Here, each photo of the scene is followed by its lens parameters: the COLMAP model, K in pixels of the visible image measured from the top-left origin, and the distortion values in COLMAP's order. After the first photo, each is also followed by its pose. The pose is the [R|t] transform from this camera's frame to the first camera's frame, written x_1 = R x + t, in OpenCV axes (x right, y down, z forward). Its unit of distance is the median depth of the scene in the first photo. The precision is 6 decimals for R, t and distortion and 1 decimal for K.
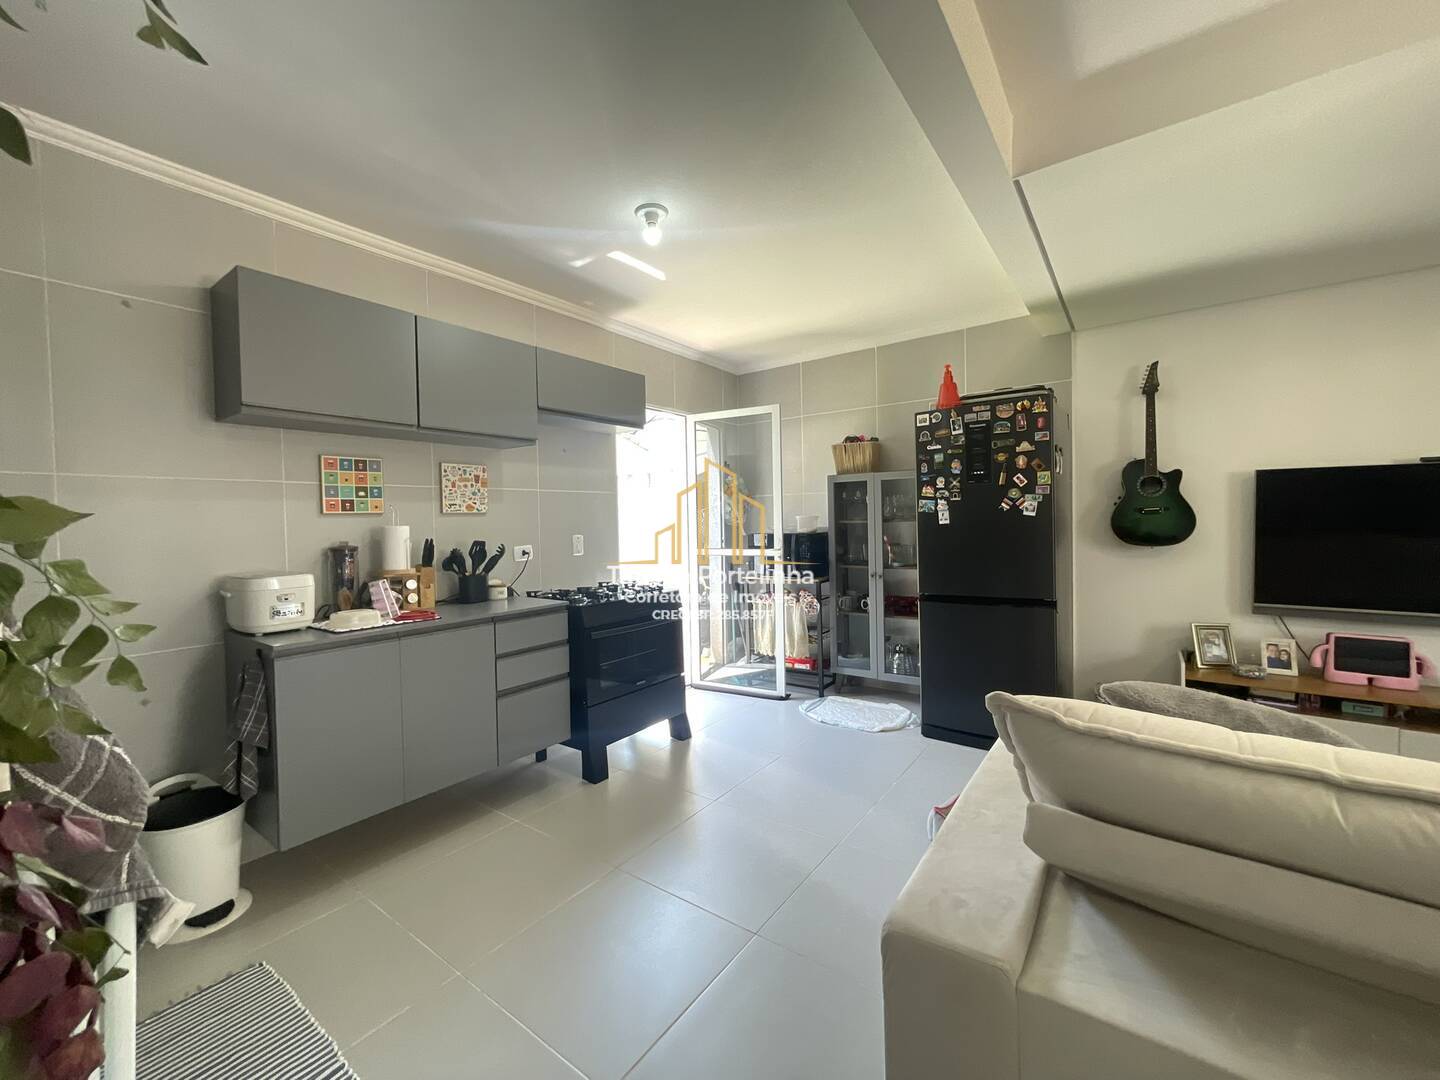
lens RADIAL K [[581.8, 0, 717.1], [0, 581.8, 534.6], [0, 0, 1]] dist [-0.002776, 0.000271]
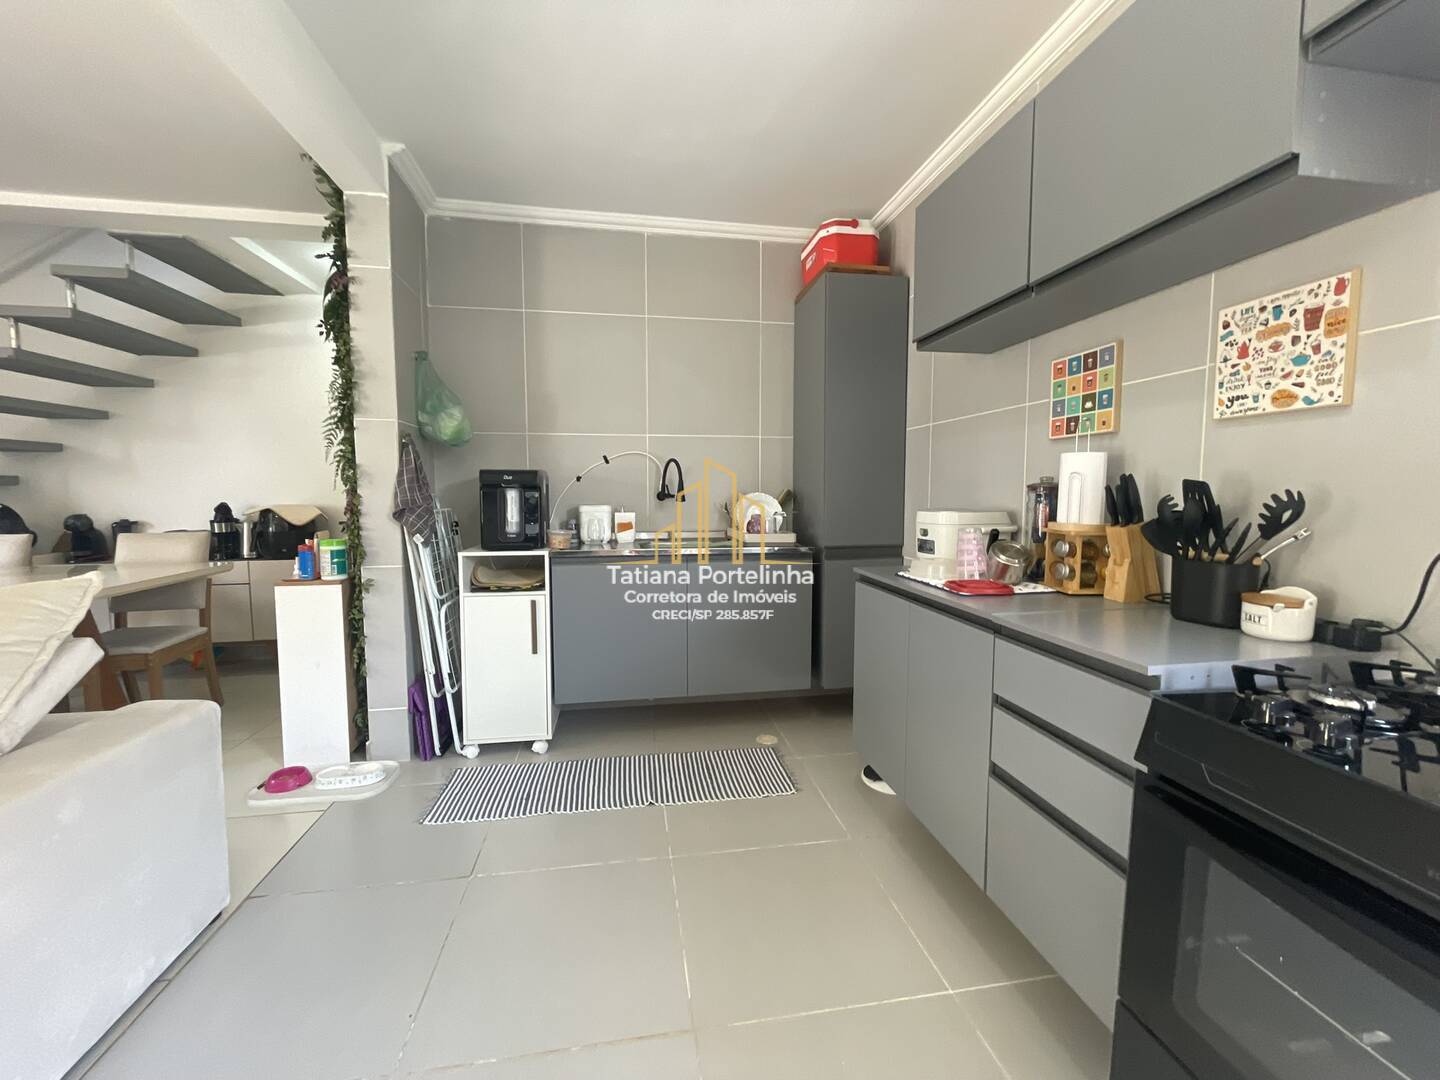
lens RADIAL K [[581.8, 0, 718.1], [0, 581.8, 534.6], [0, 0, 1]] dist [-0.002776, 0.000271]
pose [[-0.695851, 0.075716, -0.714183, 0.140120], [-0.003355, 0.994073, 0.108658, 0.004736], [0.718178, 0.078006, -0.691473, 1.004751]]
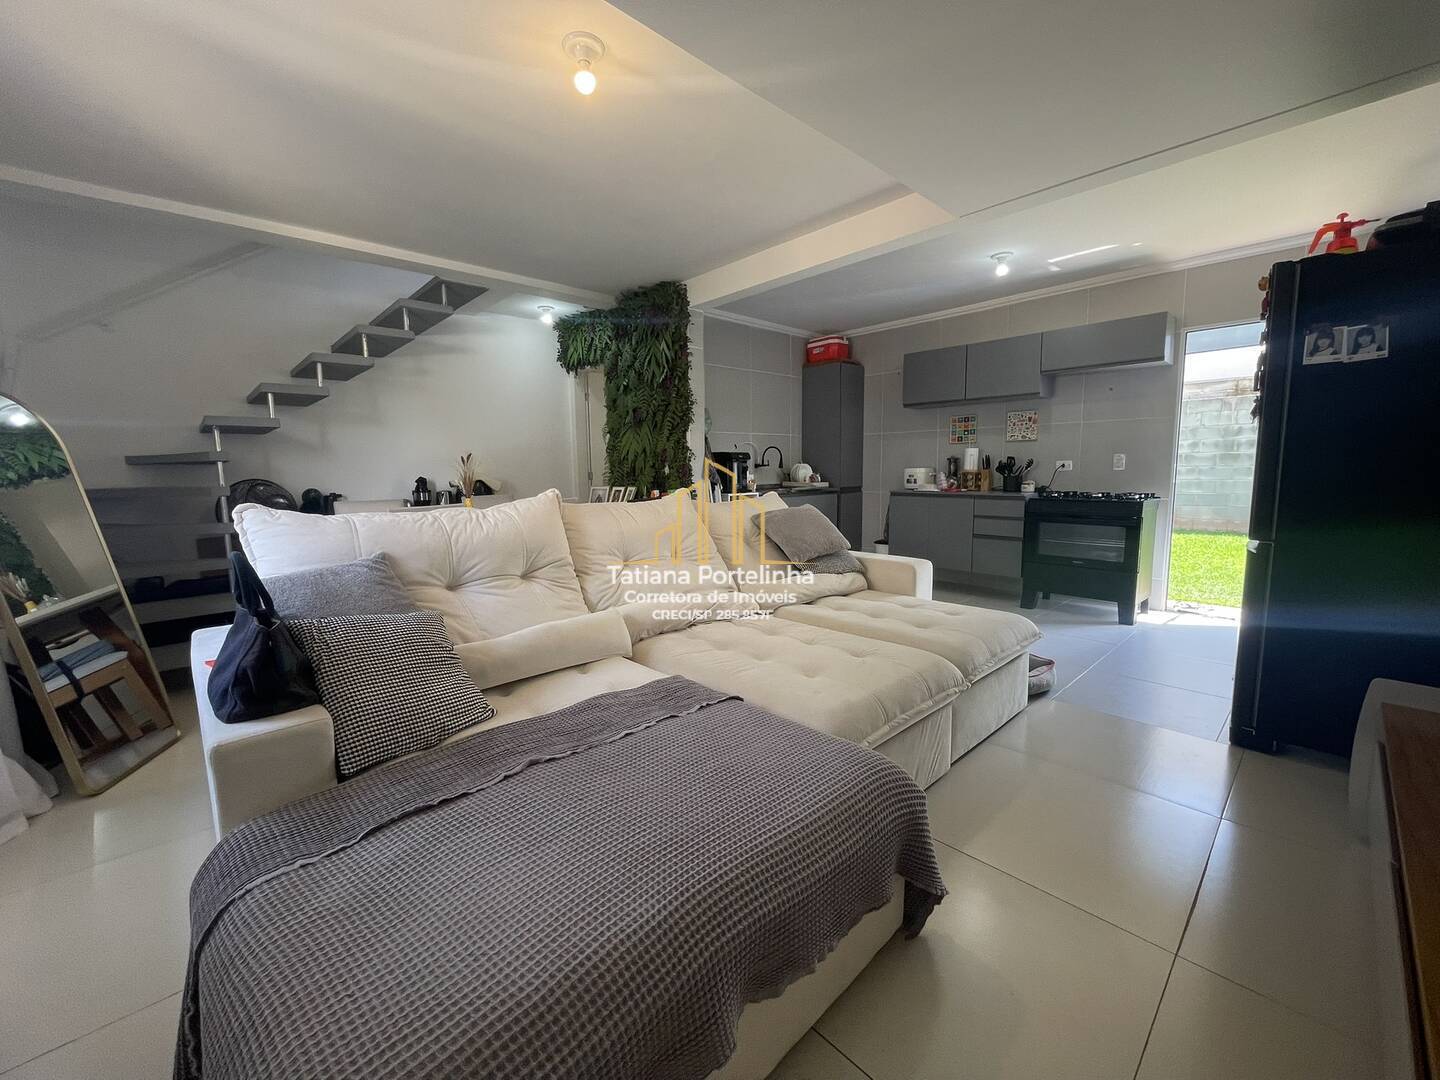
lens RADIAL K [[581.8, 0, 718.7], [0, 581.8, 531.3], [0, 0, 1]] dist [-0.002776, 0.000271]
pose [[-0.185408, 0.133615, -0.973535, 1.437021], [-0.006516, 0.990524, 0.137187, -0.000450], [0.982640, 0.031779, -0.182781, 0.442006]]
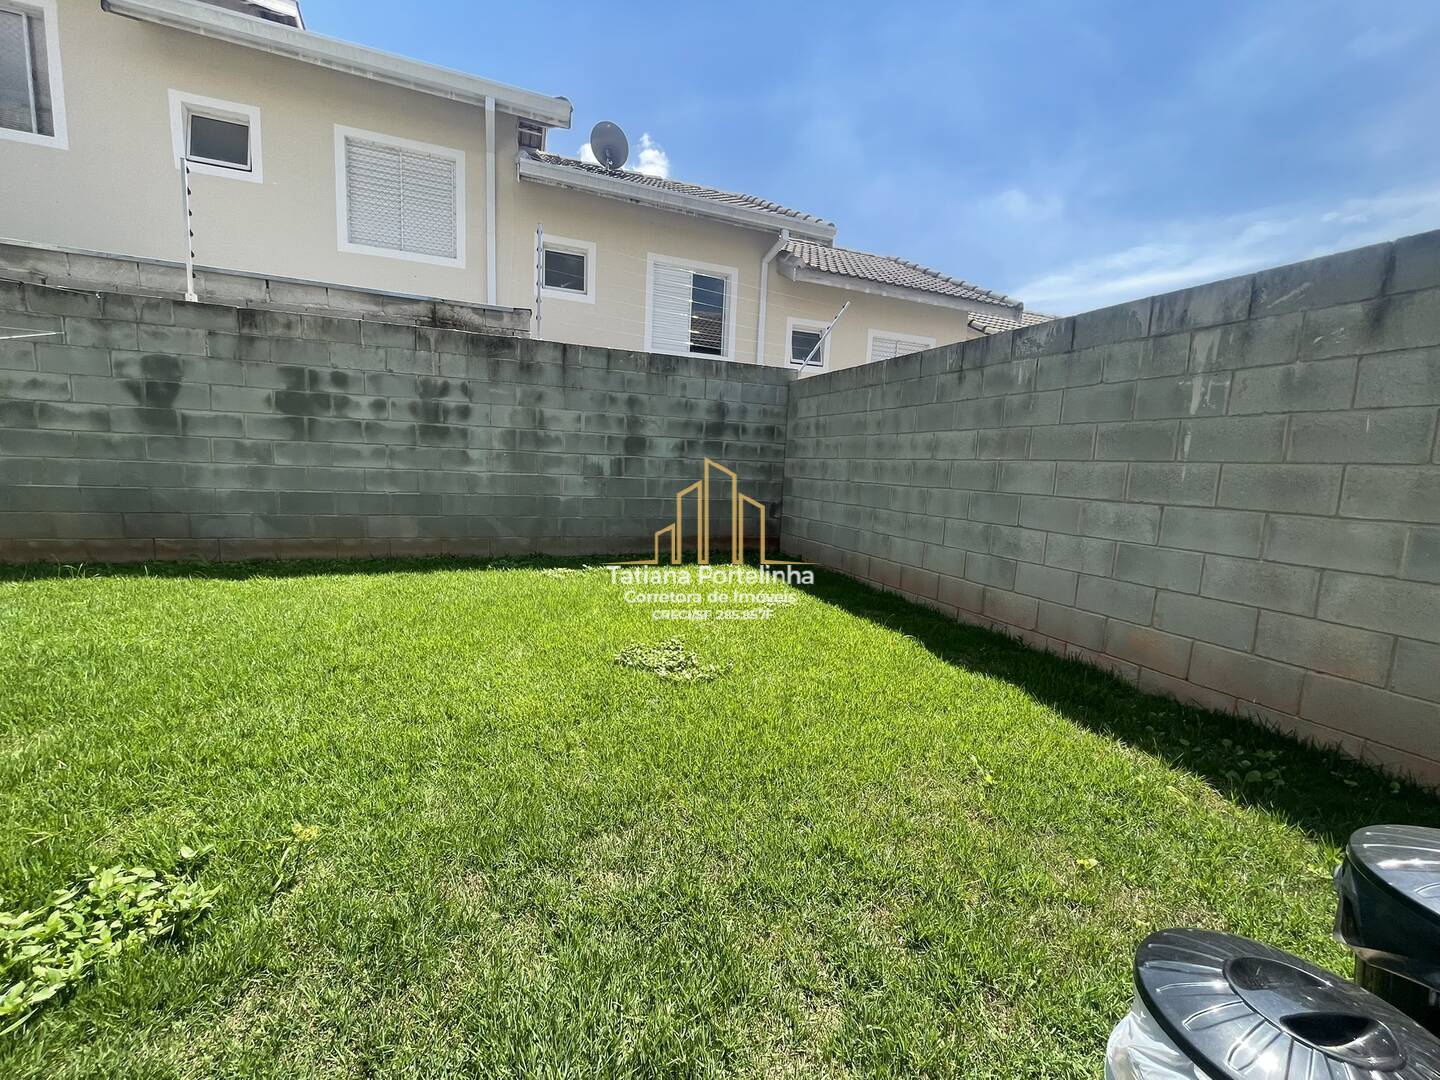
lens RADIAL K [[581.8, 0, 714.2], [0, 581.8, 535.6], [0, 0, 1]] dist [-0.002776, 0.000271]
pose [[0.844714, 0.131993, -0.518687, -0.266968], [-0.080319, 0.989401, 0.120973, 0.041413], [0.529157, -0.060527, 0.846362, 1.365423]]
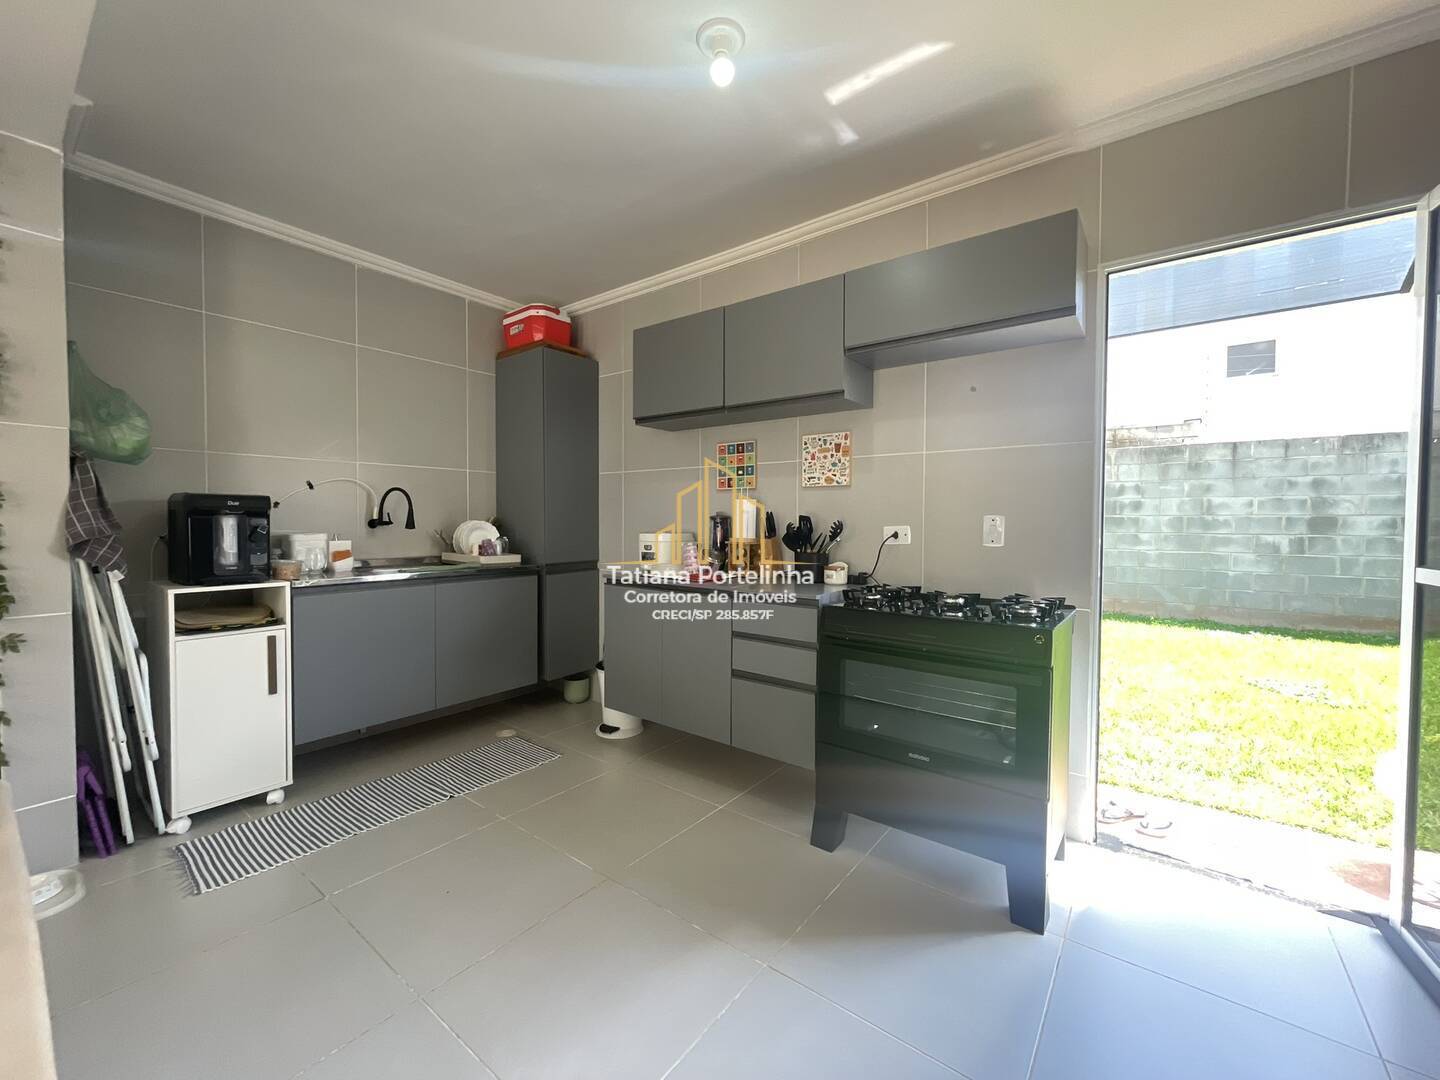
lens RADIAL K [[581.8, 0, 719.3], [0, 581.8, 533.2], [0, 0, 1]] dist [-0.002776, 0.000271]
pose [[-0.018826, 0.045980, -0.998765, 0.497498], [-0.030532, 0.998450, 0.046541, -0.000457], [0.999356, 0.031370, -0.017393, 0.846235]]
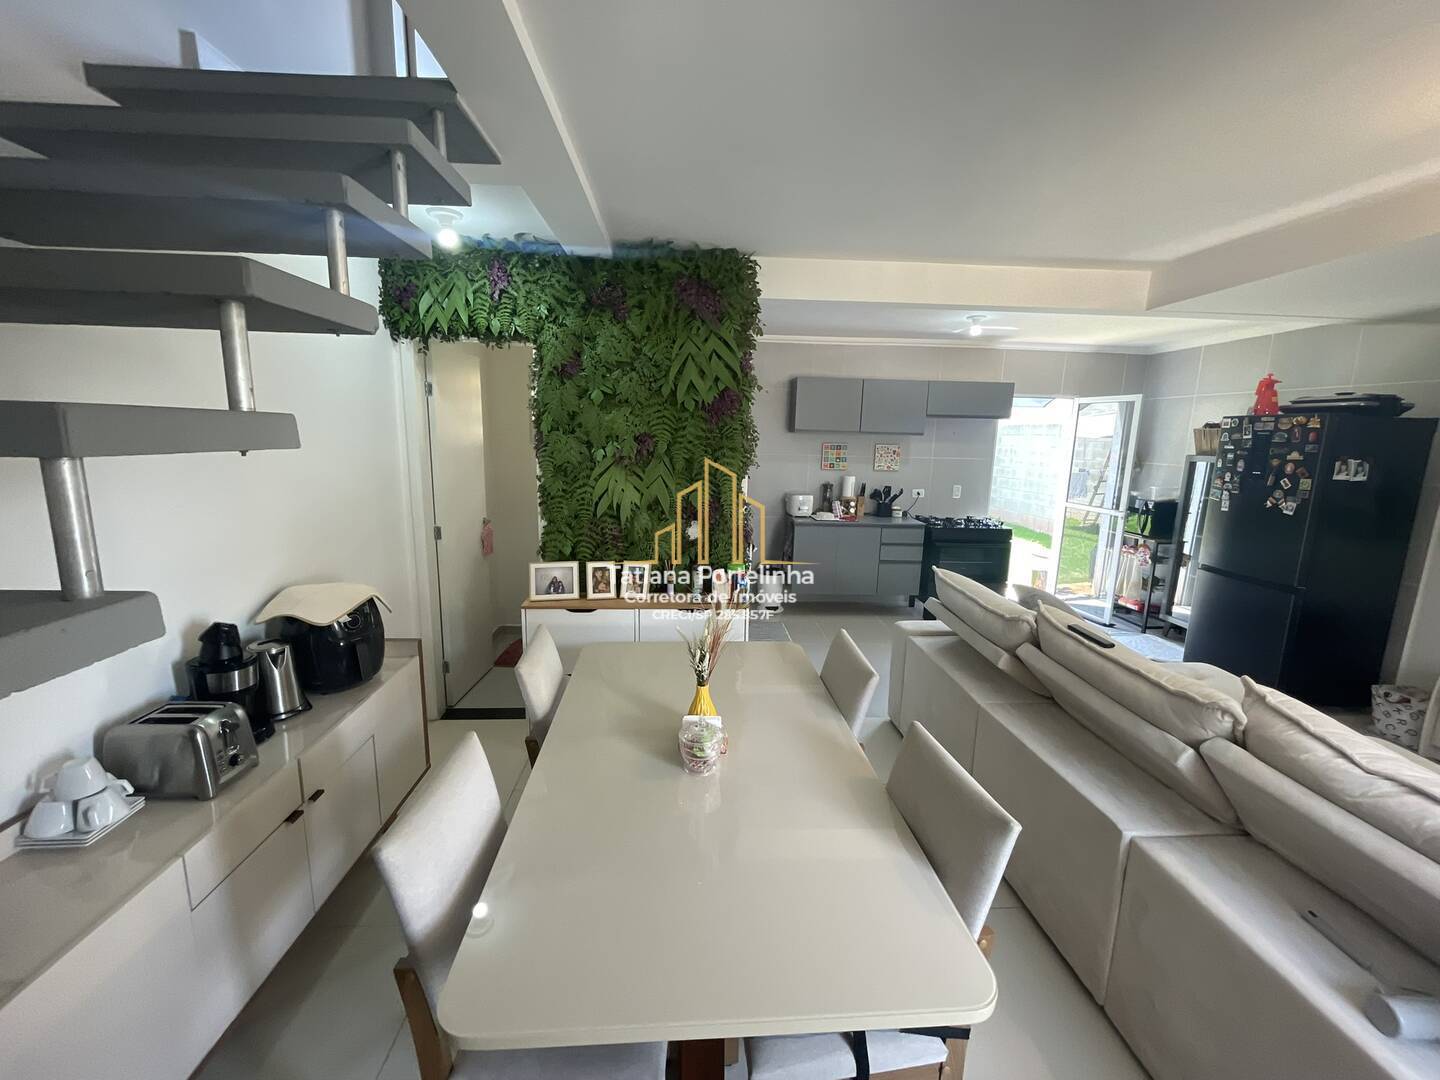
lens RADIAL K [[581.8, 0, 717.8], [0, 581.8, 534.0], [0, 0, 1]] dist [-0.002776, 0.000271]
pose [[0.630906, 0.171806, -0.756598, 0.706688], [-0.056374, 0.982748, 0.176150, -0.136636], [0.773809, -0.068482, 0.629707, -0.657298]]
